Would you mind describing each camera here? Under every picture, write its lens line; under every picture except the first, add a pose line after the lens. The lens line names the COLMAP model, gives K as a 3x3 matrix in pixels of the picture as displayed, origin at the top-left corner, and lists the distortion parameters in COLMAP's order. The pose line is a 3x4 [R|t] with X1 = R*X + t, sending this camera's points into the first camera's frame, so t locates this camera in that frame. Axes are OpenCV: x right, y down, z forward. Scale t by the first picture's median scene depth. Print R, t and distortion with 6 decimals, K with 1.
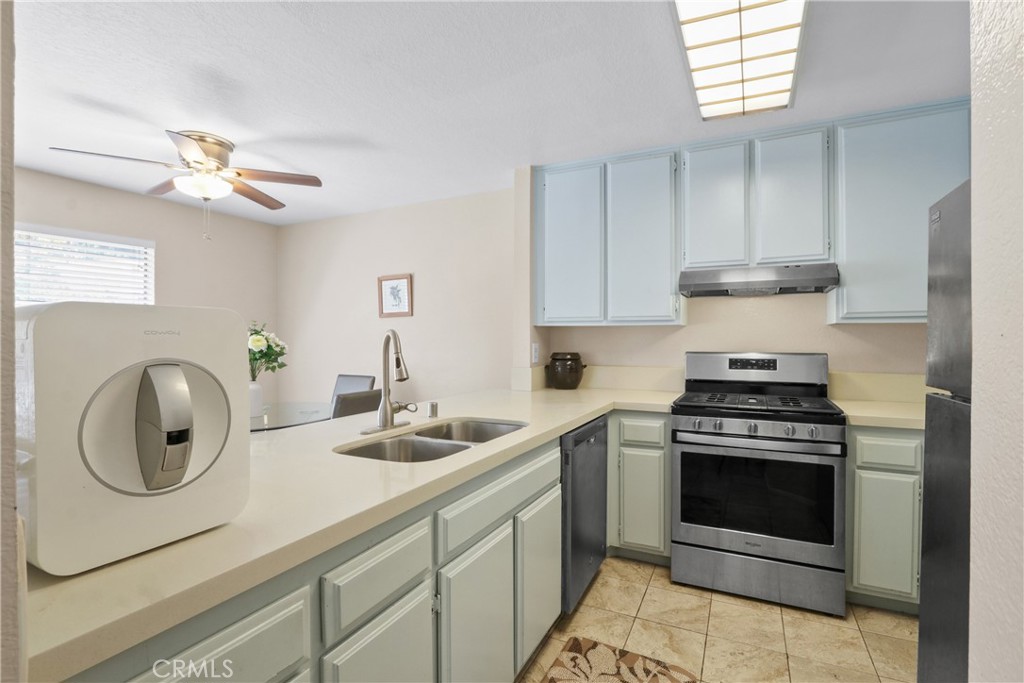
lens RADIAL K [[482.2, 0, 522.8], [0, 482.2, 342.1], [0, 0, 1]] dist [-0.011327, 0.003058]
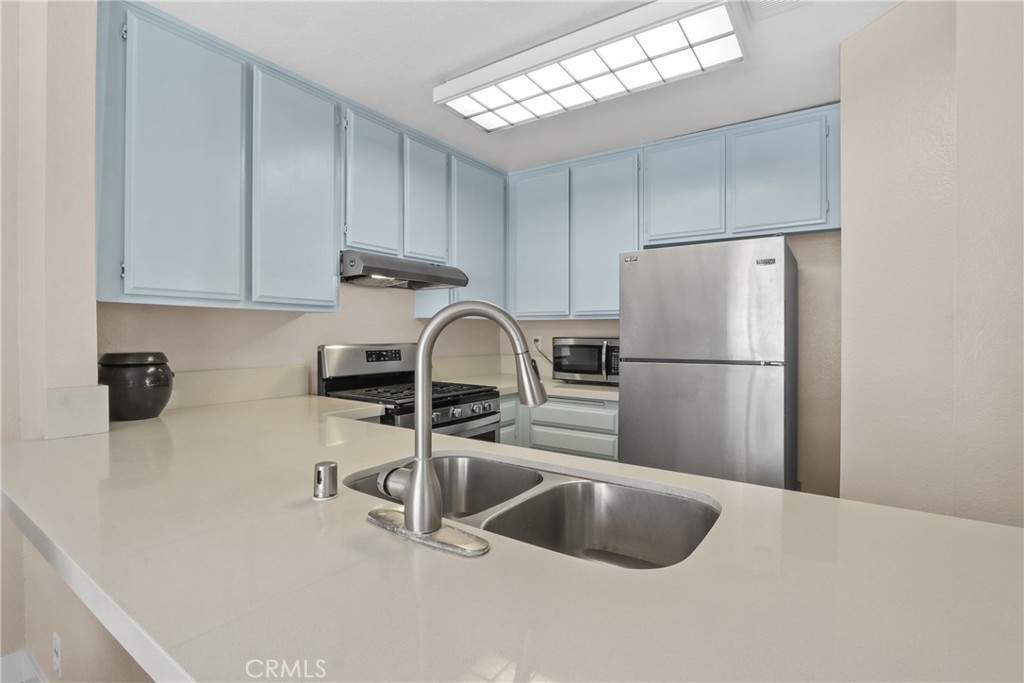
lens RADIAL K [[482.2, 0, 516.2], [0, 482.2, 333.9], [0, 0, 1]] dist [-0.011327, 0.003058]
pose [[0.161263, 0.002018, 0.986909, -0.388525], [0.008752, 0.999956, -0.003475, 0.005916], [-0.986873, 0.009198, 0.161238, 0.487564]]
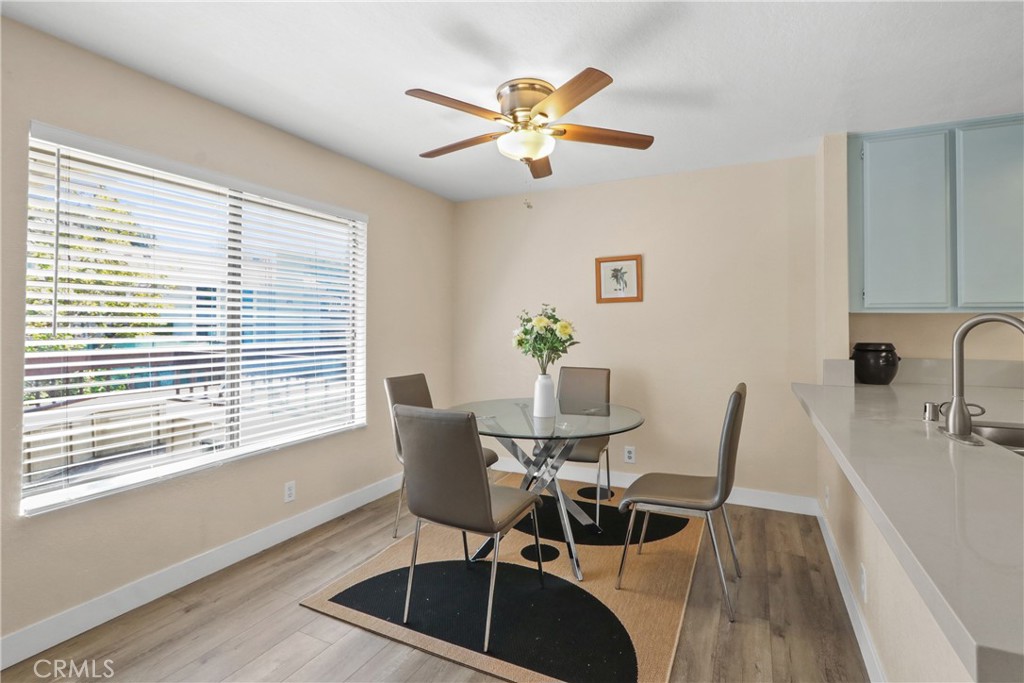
lens RADIAL K [[482.2, 0, 529.1], [0, 482.2, 321.5], [0, 0, 1]] dist [-0.011327, 0.003058]
pose [[0.999695, 0.007699, 0.023481, -0.574763], [-0.007131, 0.999682, -0.024174, 0.008217], [-0.023659, 0.023999, 0.999432, 0.134412]]
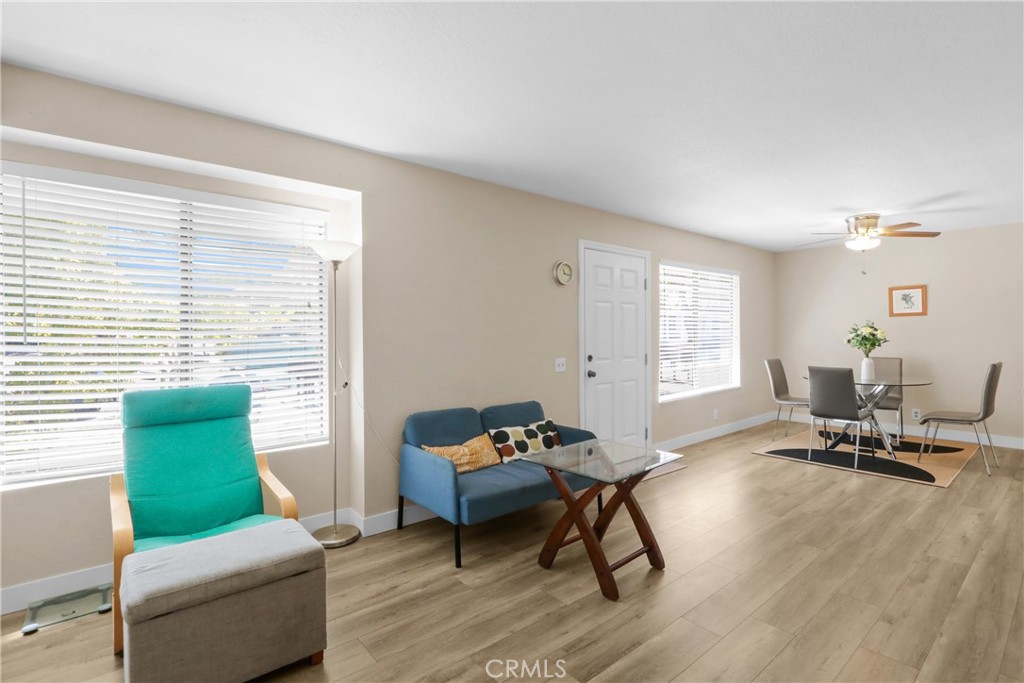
lens RADIAL K [[482.2, 0, 528.5], [0, 482.2, 337.0], [0, 0, 1]] dist [-0.011327, 0.003058]
pose [[0.920689, 0.001356, -0.390294, -0.927793], [-0.001701, 0.999998, -0.000539, 0.013890], [0.390293, 0.001161, 0.920690, -0.886784]]
